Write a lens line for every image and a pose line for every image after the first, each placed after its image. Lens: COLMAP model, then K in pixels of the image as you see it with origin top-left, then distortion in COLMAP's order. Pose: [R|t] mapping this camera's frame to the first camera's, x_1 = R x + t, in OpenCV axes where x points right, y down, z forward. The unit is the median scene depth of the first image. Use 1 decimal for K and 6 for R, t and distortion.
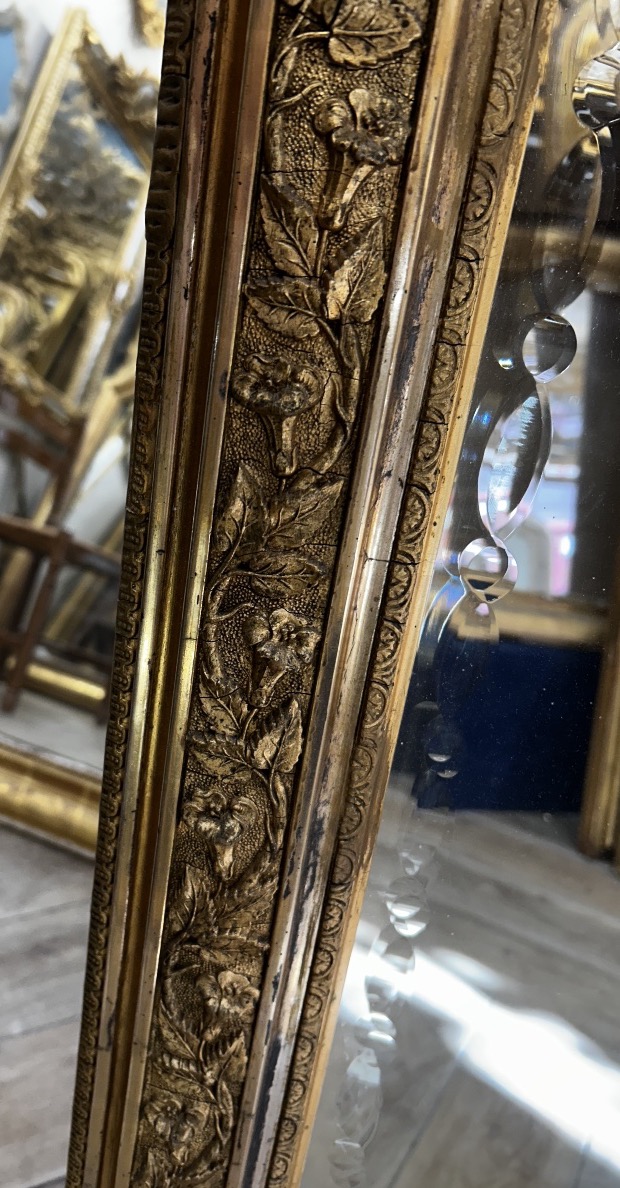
lens RADIAL K [[905.4, 0, 258.0], [0, 905.4, 593.9], [0, 0, 1]] dist [0.001367, -0.001528]
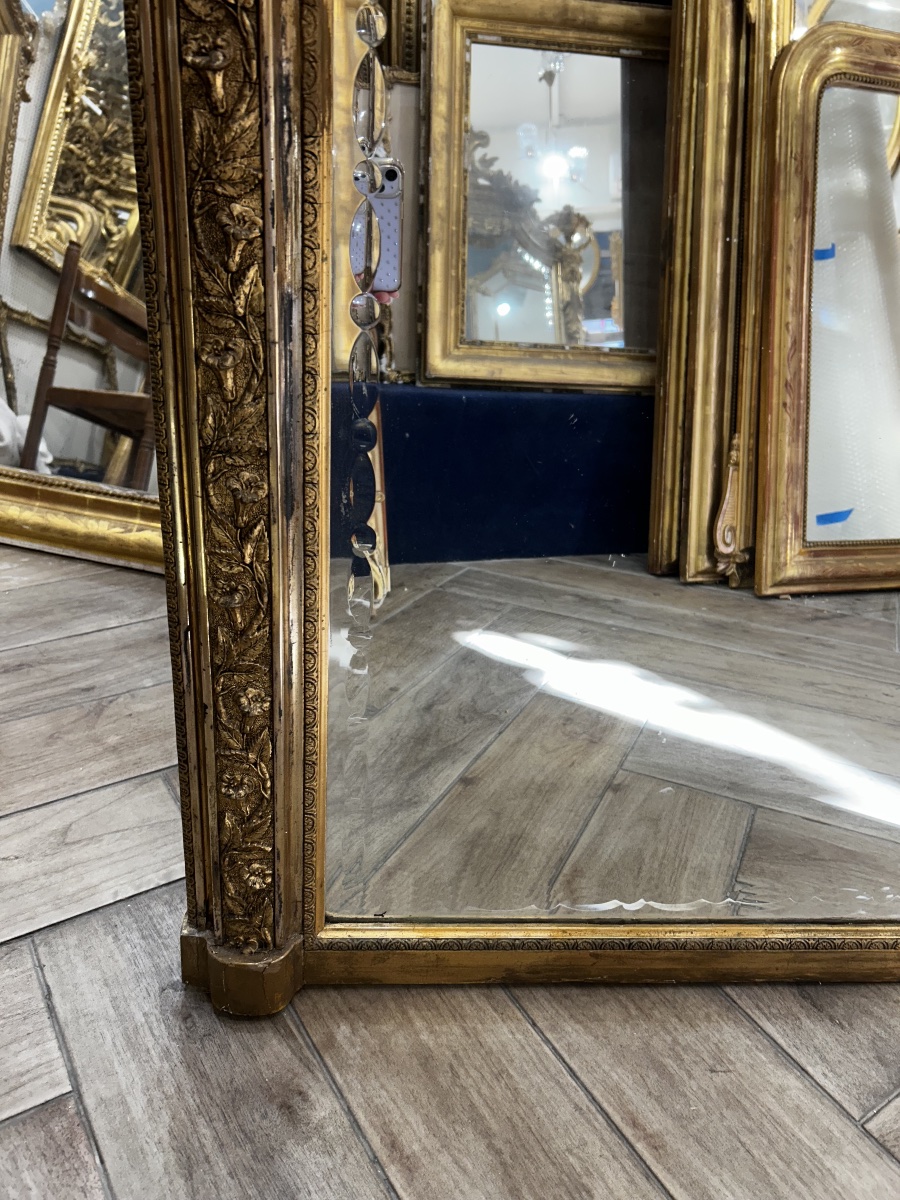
lens RADIAL K [[908.8, 0, 450.0], [0, 908.8, 600.0], [0, 0, 1]] dist [0.007225, 0.001378]
pose [[0.991447, -0.111962, 0.067069, 0.130353], [0.107018, 0.991554, 0.073262, 0.951536], [-0.074705, -0.065457, 0.995055, -0.473043]]
